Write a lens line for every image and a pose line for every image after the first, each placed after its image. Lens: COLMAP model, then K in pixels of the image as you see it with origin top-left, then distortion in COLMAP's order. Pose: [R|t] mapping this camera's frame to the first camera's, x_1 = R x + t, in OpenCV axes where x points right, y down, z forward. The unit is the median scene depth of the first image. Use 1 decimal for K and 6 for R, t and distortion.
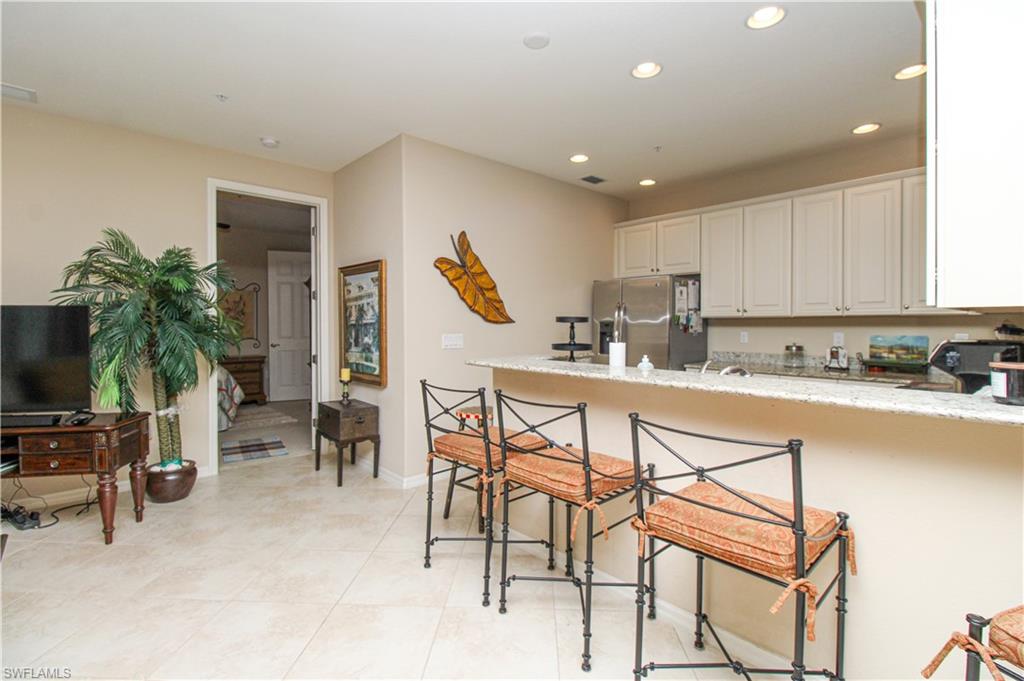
lens RADIAL K [[469.2, 0, 516.0], [0, 469.2, 335.2], [0, 0, 1]] dist [-0.000502, -0.001011]
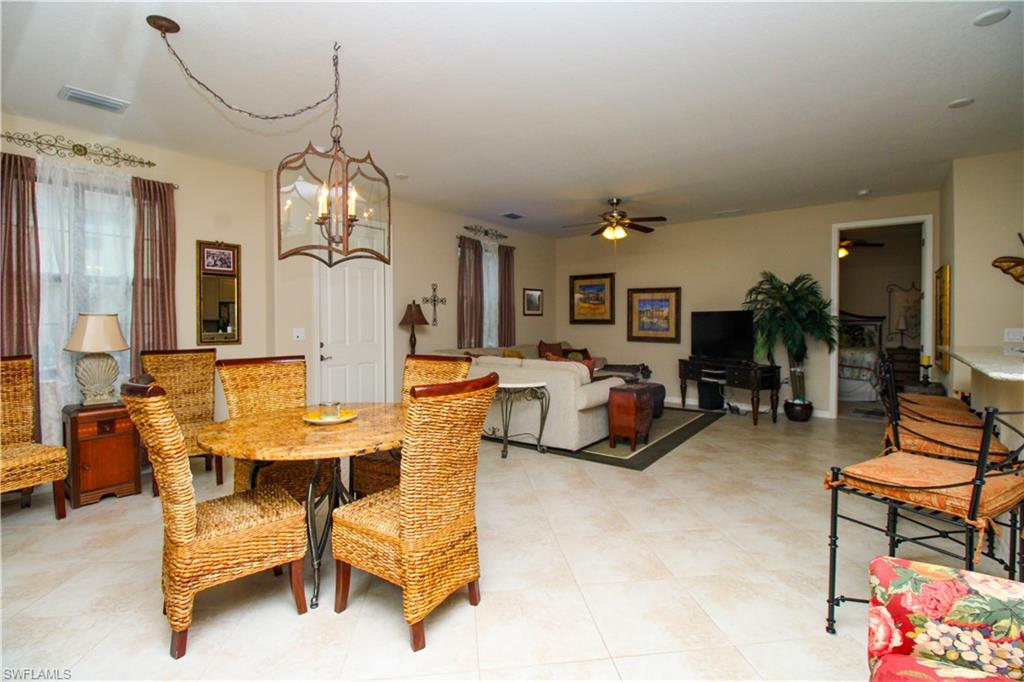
lens RADIAL K [[469.2, 0, 512.3], [0, 469.2, 330.2], [0, 0, 1]] dist [-0.000502, -0.001011]
pose [[0.144180, 0.021113, -0.989326, 0.803193], [-0.023021, 0.999573, 0.017977, 0.009931], [0.989284, 0.020184, 0.144604, -0.290745]]
